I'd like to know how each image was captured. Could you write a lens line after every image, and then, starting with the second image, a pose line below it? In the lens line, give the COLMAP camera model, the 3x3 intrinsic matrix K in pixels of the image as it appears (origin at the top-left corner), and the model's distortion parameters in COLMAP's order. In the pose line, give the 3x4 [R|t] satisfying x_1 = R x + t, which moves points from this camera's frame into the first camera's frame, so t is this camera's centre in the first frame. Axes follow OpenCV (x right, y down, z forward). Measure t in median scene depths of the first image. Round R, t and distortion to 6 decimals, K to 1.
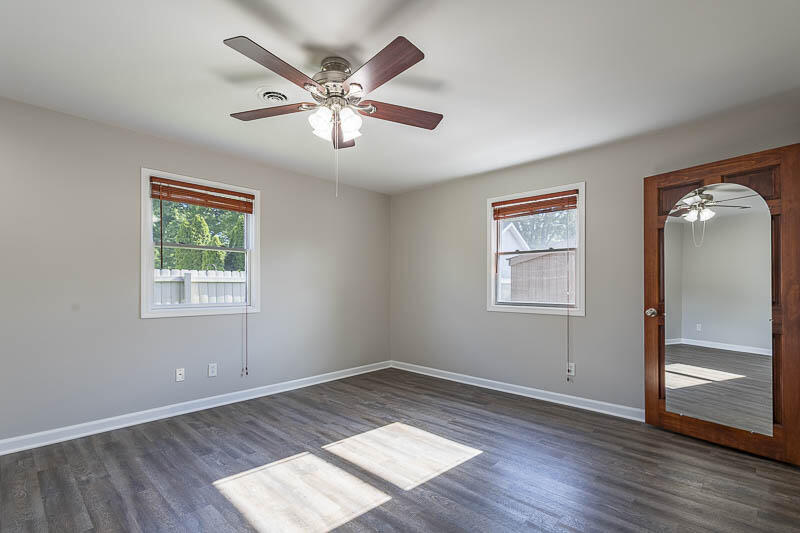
lens RADIAL K [[373.2, 0, 388.0], [0, 373.2, 286.3], [0, 0, 1]] dist [-0.000551, -0.000171]
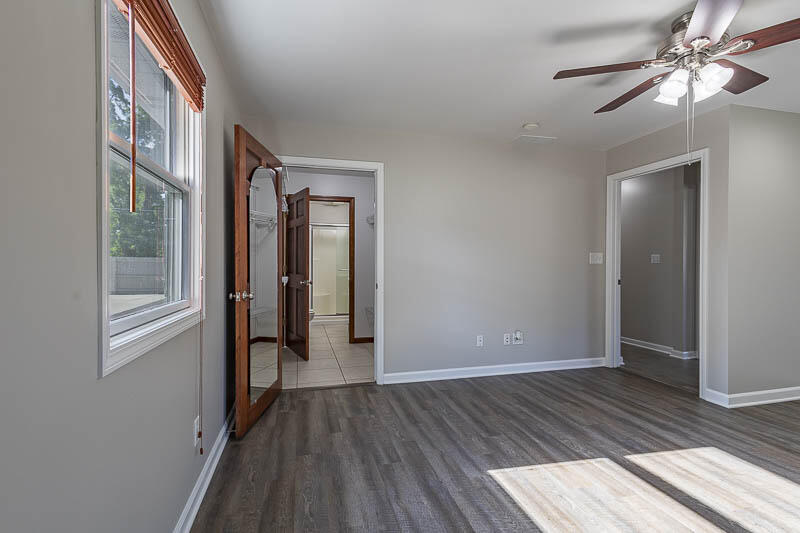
lens RADIAL K [[373.4, 0, 392.1], [0, 373.4, 260.9], [0, 0, 1]] dist [0.000863, -0.000287]
pose [[-0.851914, 0.002087, 0.523678, 0.002019], [-0.001372, 0.999980, -0.006216, -0.002443], [-0.523680, -0.006013, -0.851894, 1.751960]]
